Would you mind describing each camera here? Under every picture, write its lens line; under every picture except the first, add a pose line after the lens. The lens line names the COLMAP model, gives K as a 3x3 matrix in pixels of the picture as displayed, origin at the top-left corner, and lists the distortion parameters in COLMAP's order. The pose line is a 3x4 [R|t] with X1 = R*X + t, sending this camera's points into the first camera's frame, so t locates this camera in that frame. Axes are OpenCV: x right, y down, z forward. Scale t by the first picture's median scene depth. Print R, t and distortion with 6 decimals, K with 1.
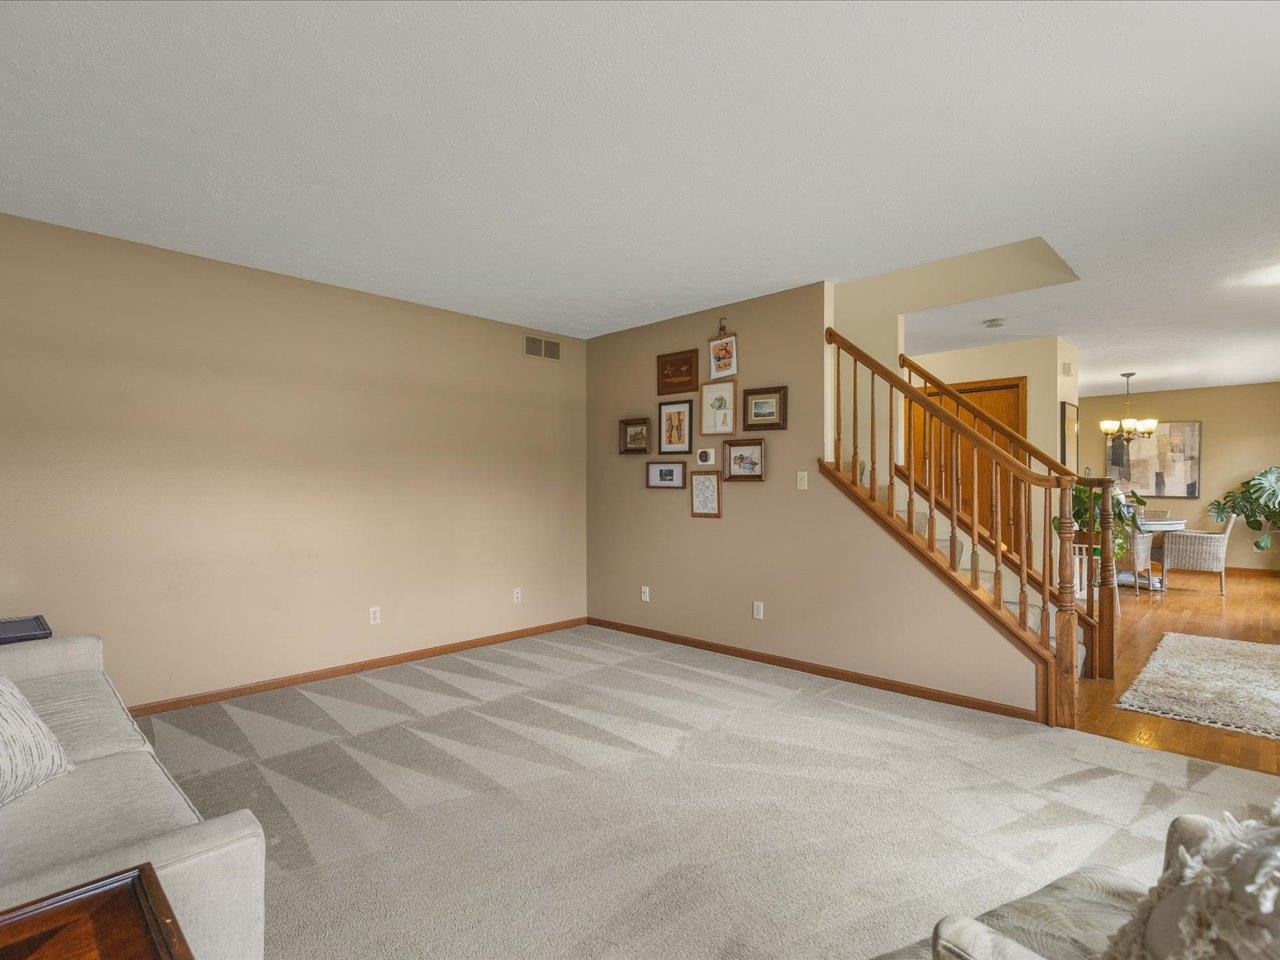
lens RADIAL K [[648.1, 0, 638.9], [0, 648.1, 477.4], [0, 0, 1]] dist [0.007622, -0.003052]
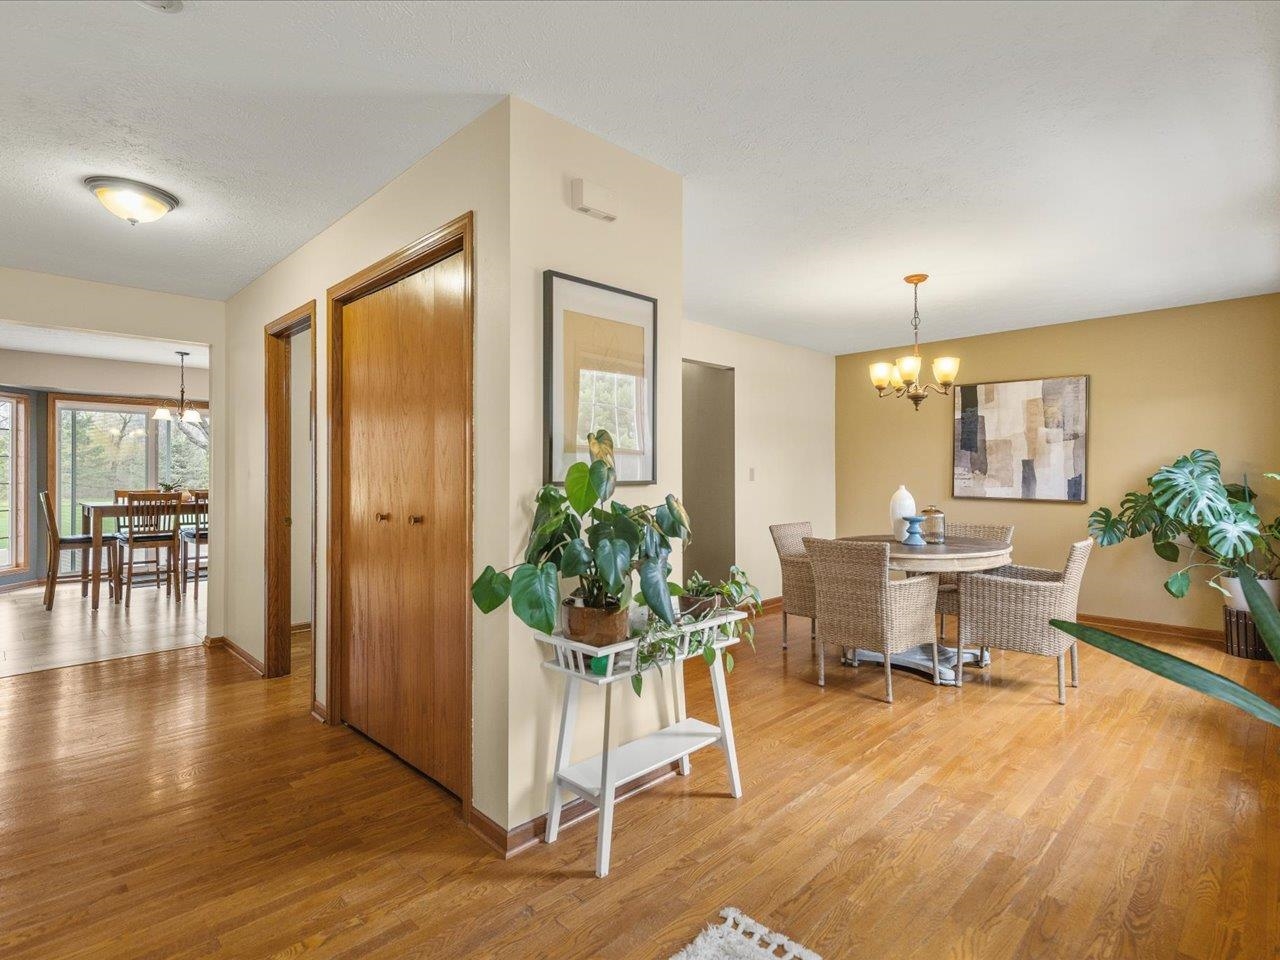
lens RADIAL K [[648.1, 0, 644.2], [0, 648.1, 476.2], [0, 0, 1]] dist [0.007622, -0.003052]
pose [[0.999862, 0.002633, -0.016415, 0.447580], [-0.002457, 0.999939, 0.010740, 0.001572], [0.016442, -0.010698, 0.999808, 0.380373]]
